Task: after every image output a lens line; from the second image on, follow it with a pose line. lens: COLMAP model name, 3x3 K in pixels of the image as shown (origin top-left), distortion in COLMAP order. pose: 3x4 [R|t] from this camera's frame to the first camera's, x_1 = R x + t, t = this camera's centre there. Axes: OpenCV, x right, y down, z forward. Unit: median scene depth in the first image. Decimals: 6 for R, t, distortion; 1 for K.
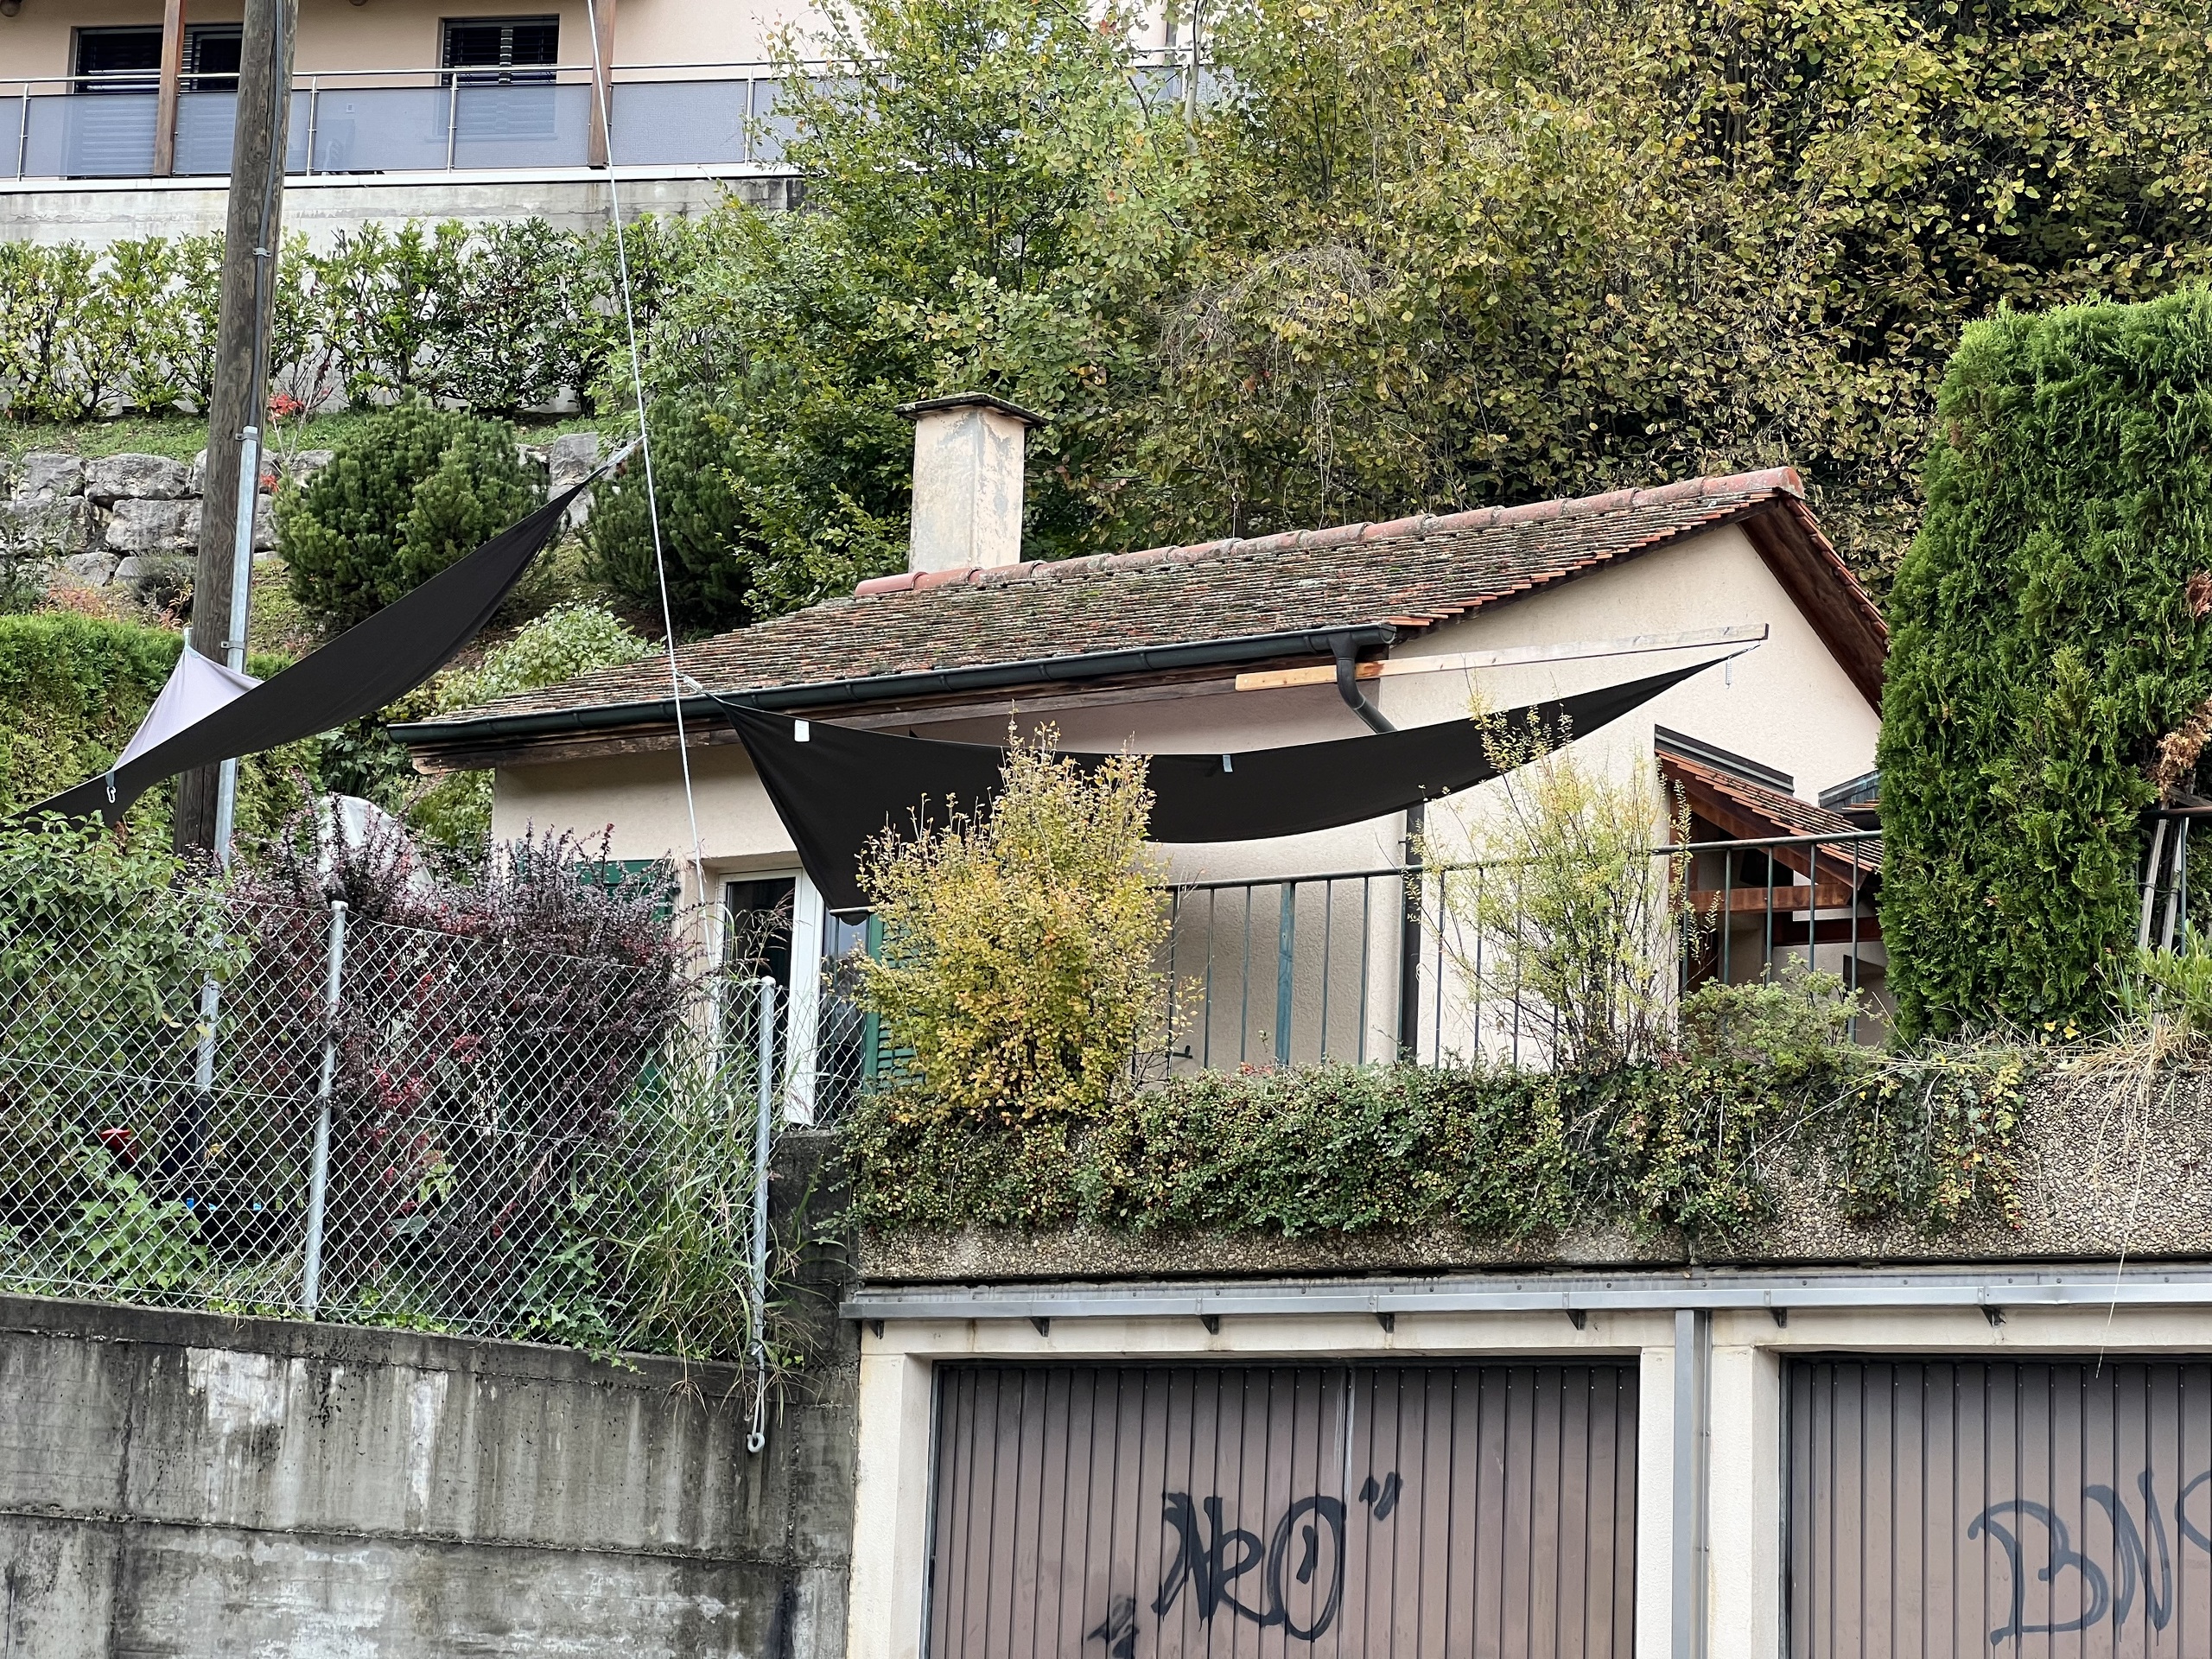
lens RADIAL K [[4957.6, 0, 1105.9], [0, 4957.6, 830.3], [0, 0, 1]] dist [0.014361, 0.000000]
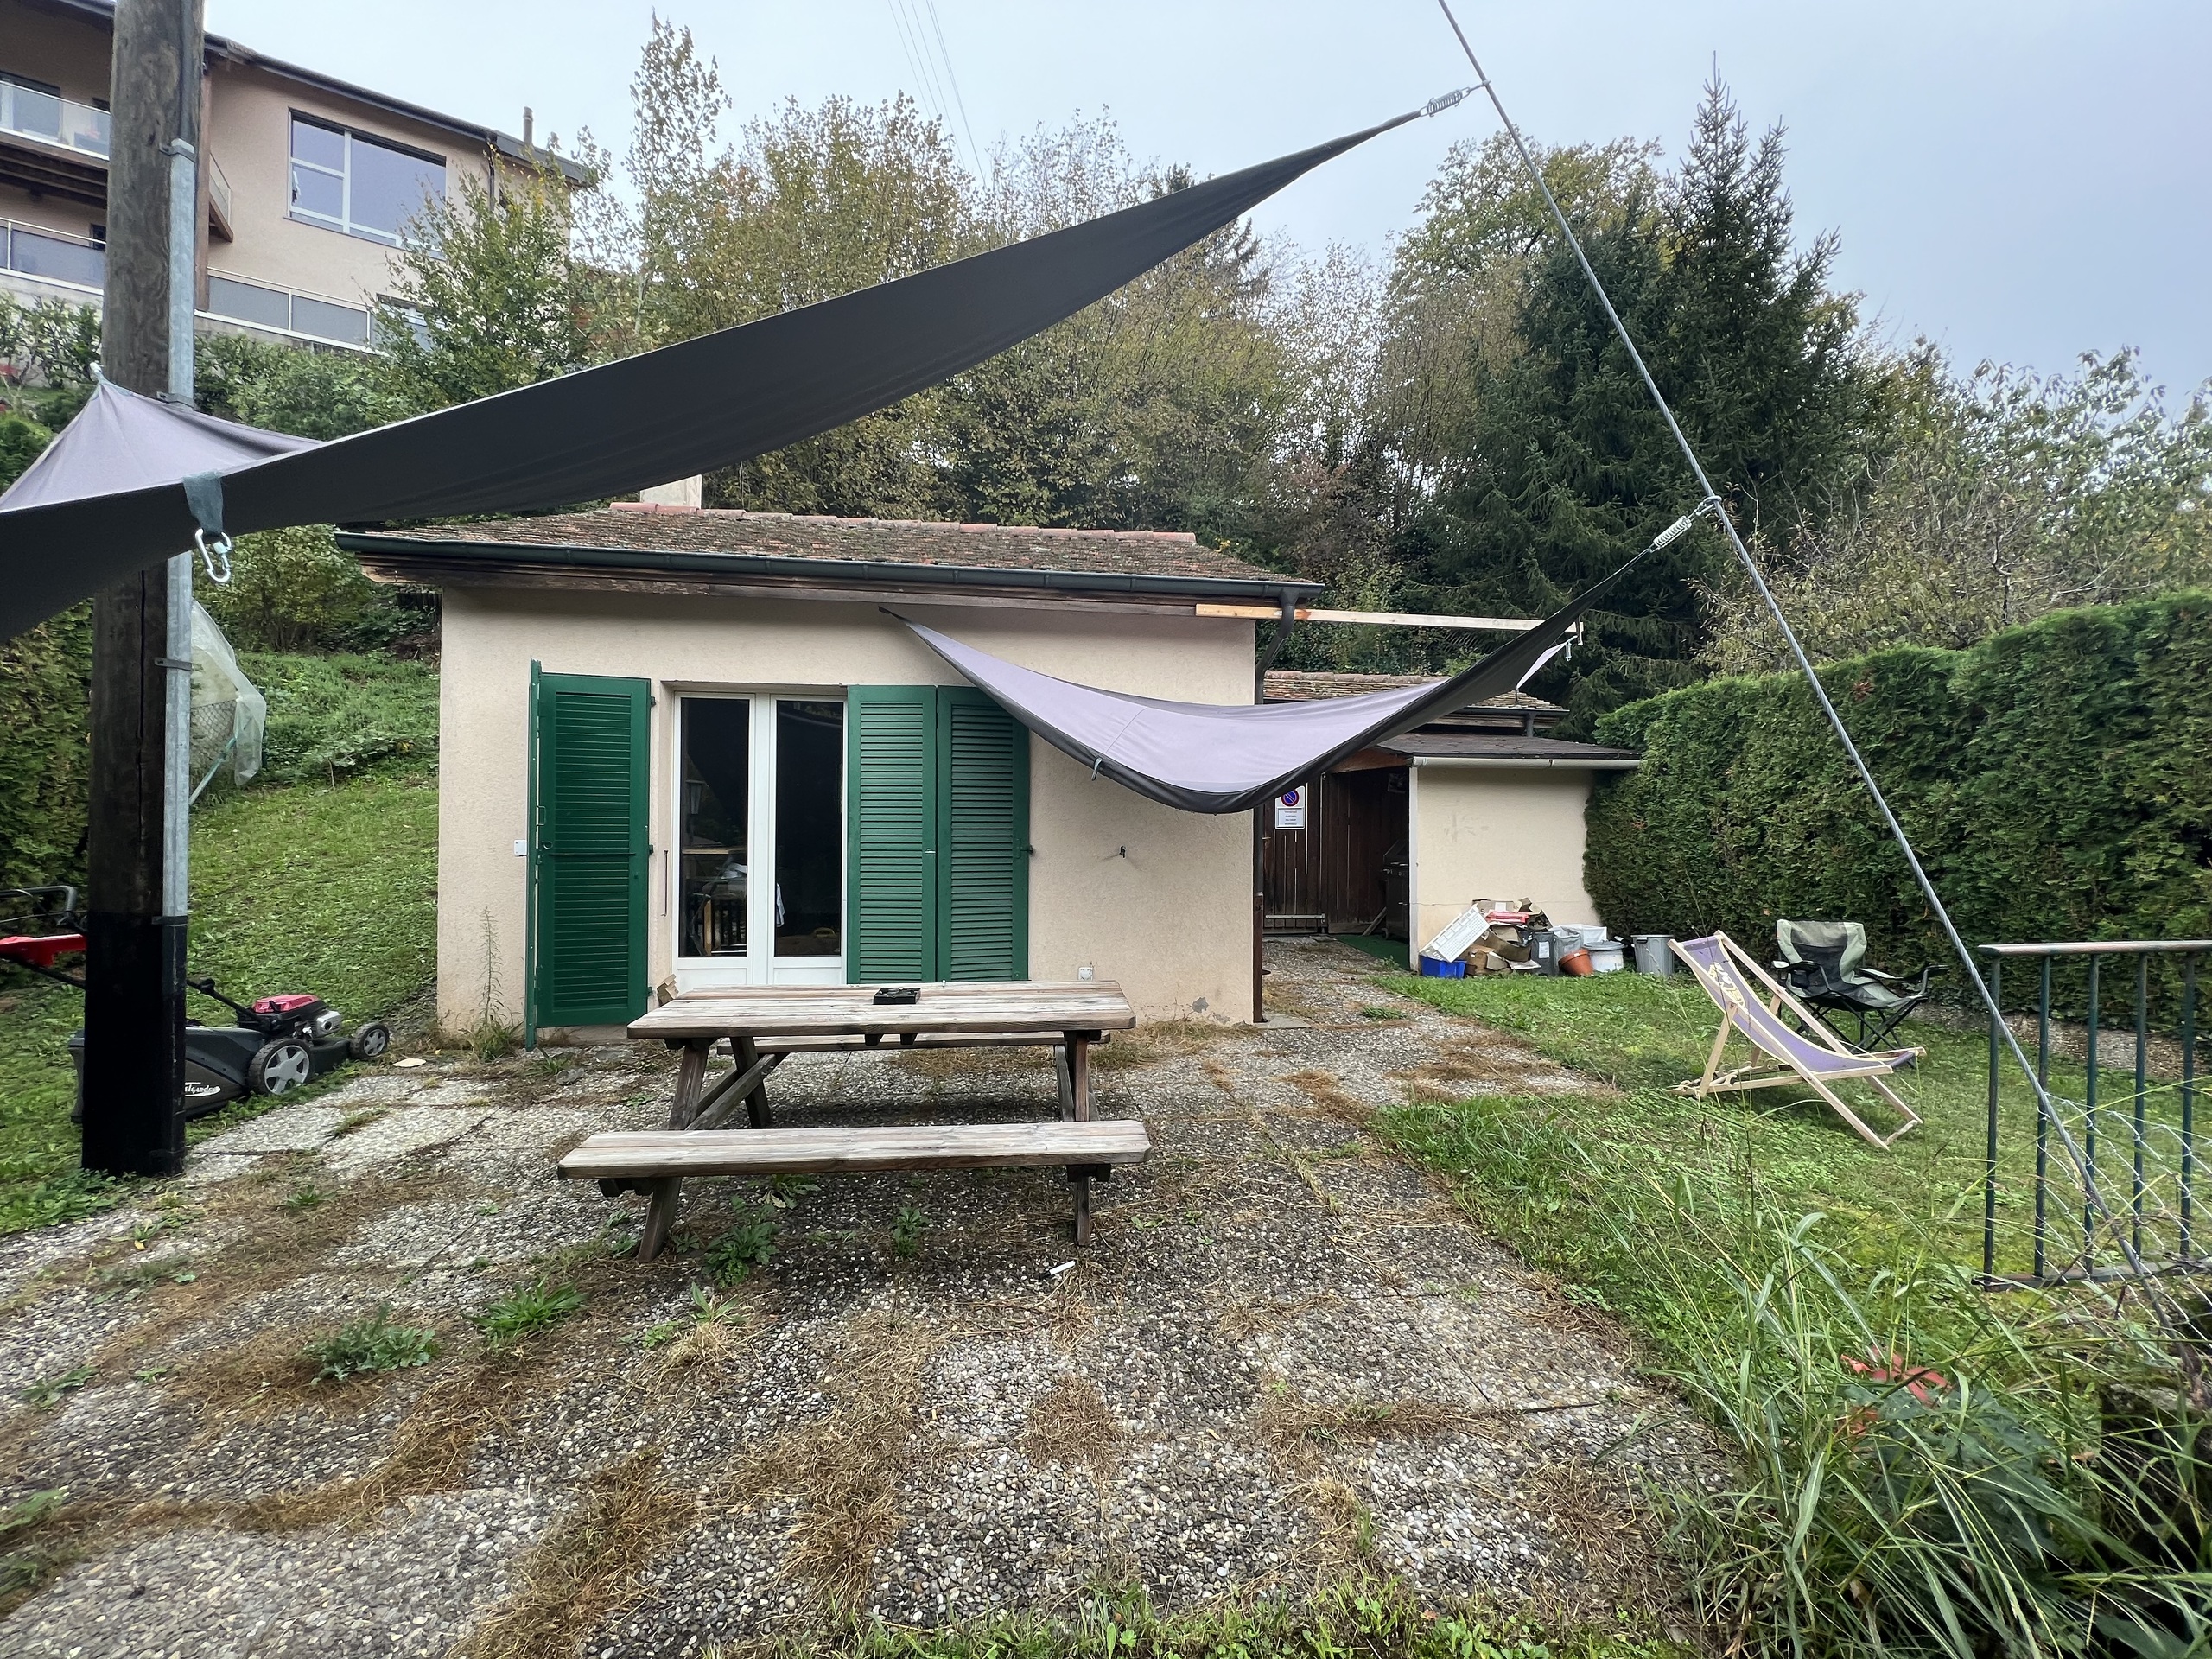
lens RADIAL K [[895.5, 0, 1106.4], [0, 895.5, 814.7], [0, 0, 1]] dist [-0.001775, -0.000335]
pose [[0.736324, -0.022217, 0.676264, -0.080495], [-0.099875, 0.984944, 0.141103, -0.002206], [-0.669217, -0.171440, 0.723019, 0.378976]]
